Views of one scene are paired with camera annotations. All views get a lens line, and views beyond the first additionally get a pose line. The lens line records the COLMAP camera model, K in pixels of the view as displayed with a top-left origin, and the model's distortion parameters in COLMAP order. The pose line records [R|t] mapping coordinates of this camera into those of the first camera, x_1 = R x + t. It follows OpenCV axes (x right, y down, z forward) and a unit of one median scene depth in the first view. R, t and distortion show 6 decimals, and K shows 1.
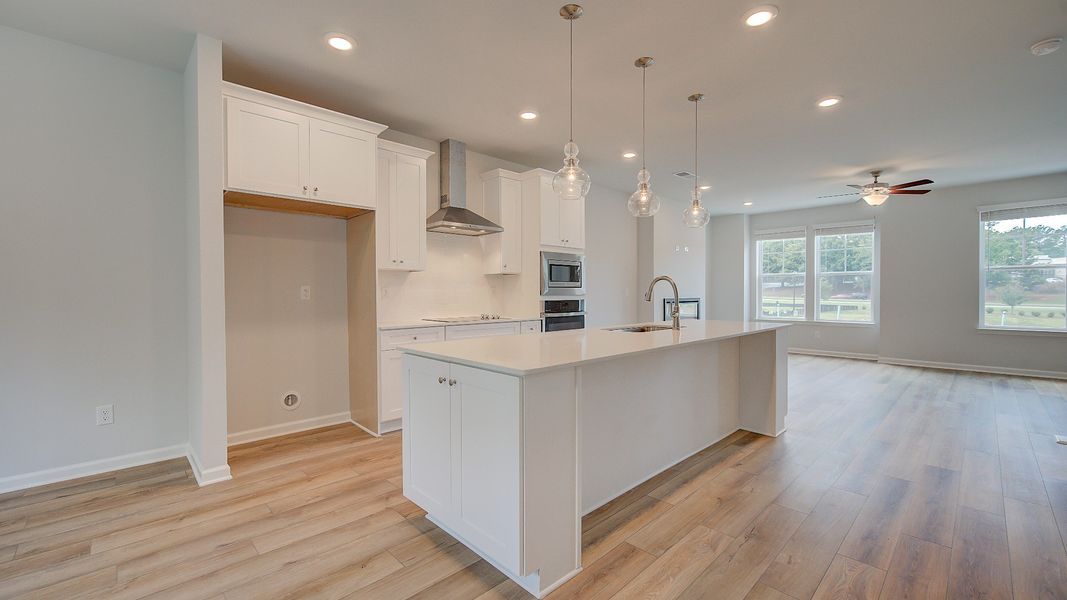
lens RADIAL K [[440.3, 0, 538.4], [0, 440.3, 298.1], [0, 0, 1]] dist [0.003309, -0.001520]
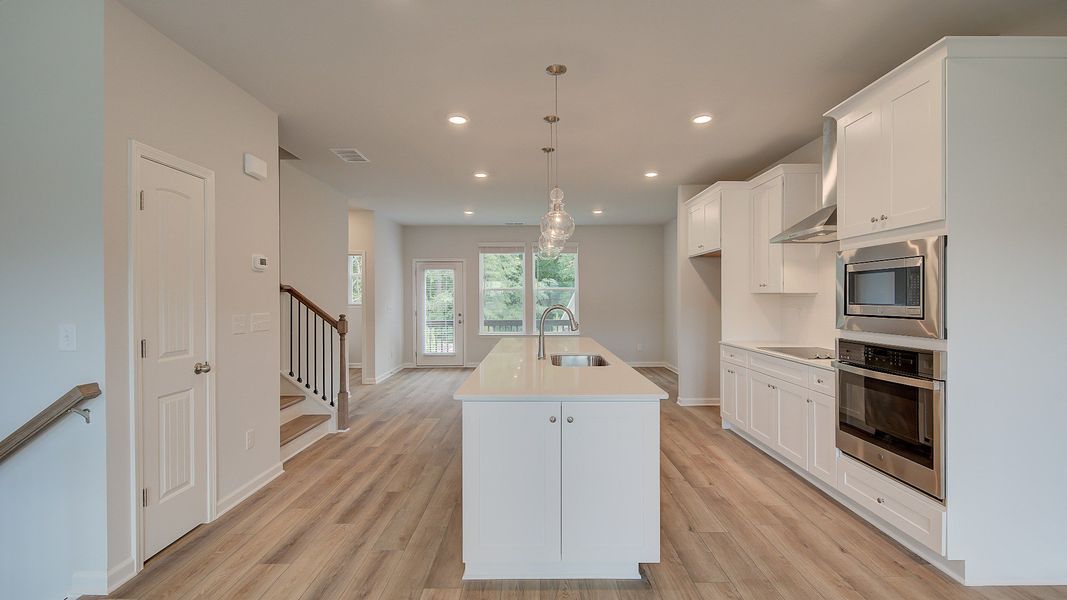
lens RADIAL K [[467.3, 0, 532.8], [0, 467.3, 298.8], [0, 0, 1]] dist [0.002577, -0.000755]
pose [[-0.708801, 0.005456, -0.705388, 0.923914], [-0.004595, 0.999913, 0.012351, -0.067039], [0.705394, 0.011996, -0.708714, 1.495008]]
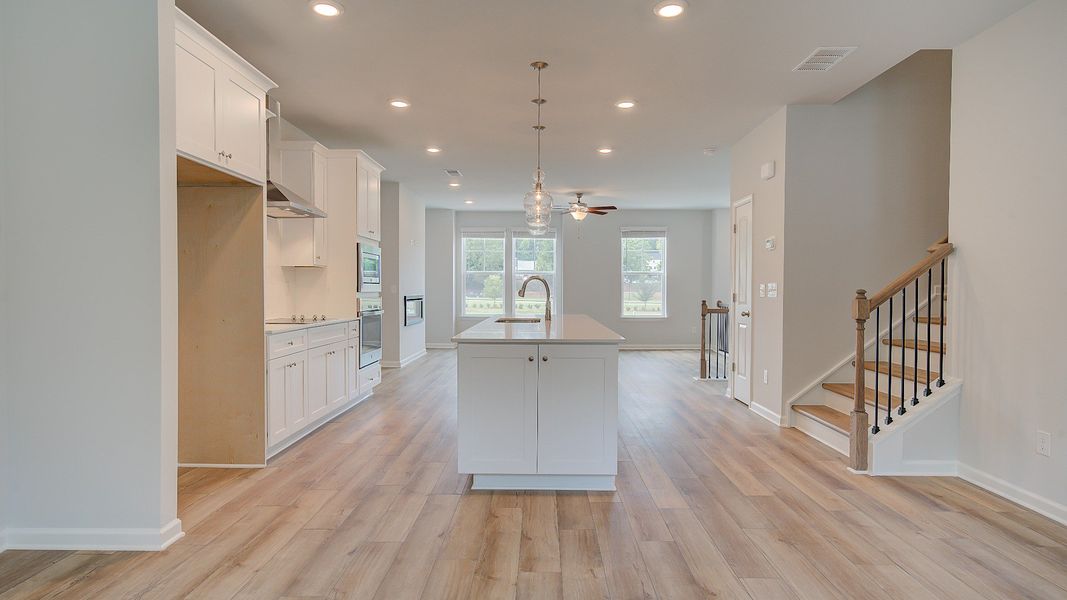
lens RADIAL K [[569.9, 0, 545.4], [0, 569.9, 295.6], [0, 0, 1]] dist [-0.000140, 0.001239]
pose [[0.698030, -0.004700, 0.716053, -0.720245], [0.005026, 0.999986, 0.001664, 0.000775], [-0.716051, 0.002437, 0.698044, -0.093618]]
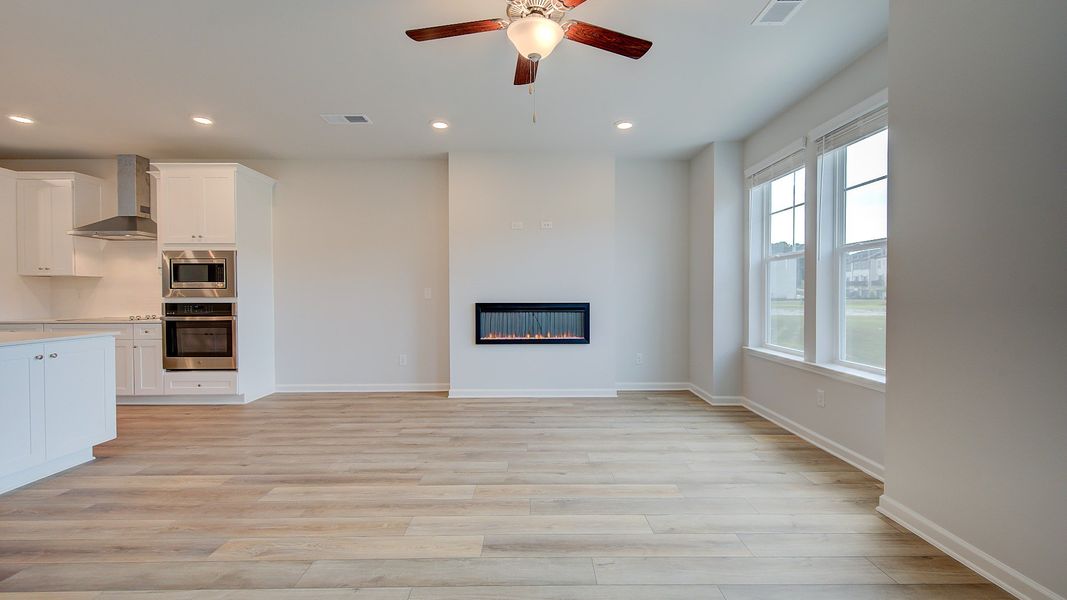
lens RADIAL K [[425.6, 0, 528.2], [0, 425.6, 299.6], [0, 0, 1]] dist [0.009375, -0.000881]
pose [[0.710957, 0.010170, -0.703162, 1.567043], [-0.008284, 0.999947, 0.006087, -0.017907], [0.703187, 0.001497, 0.711003, 1.166700]]
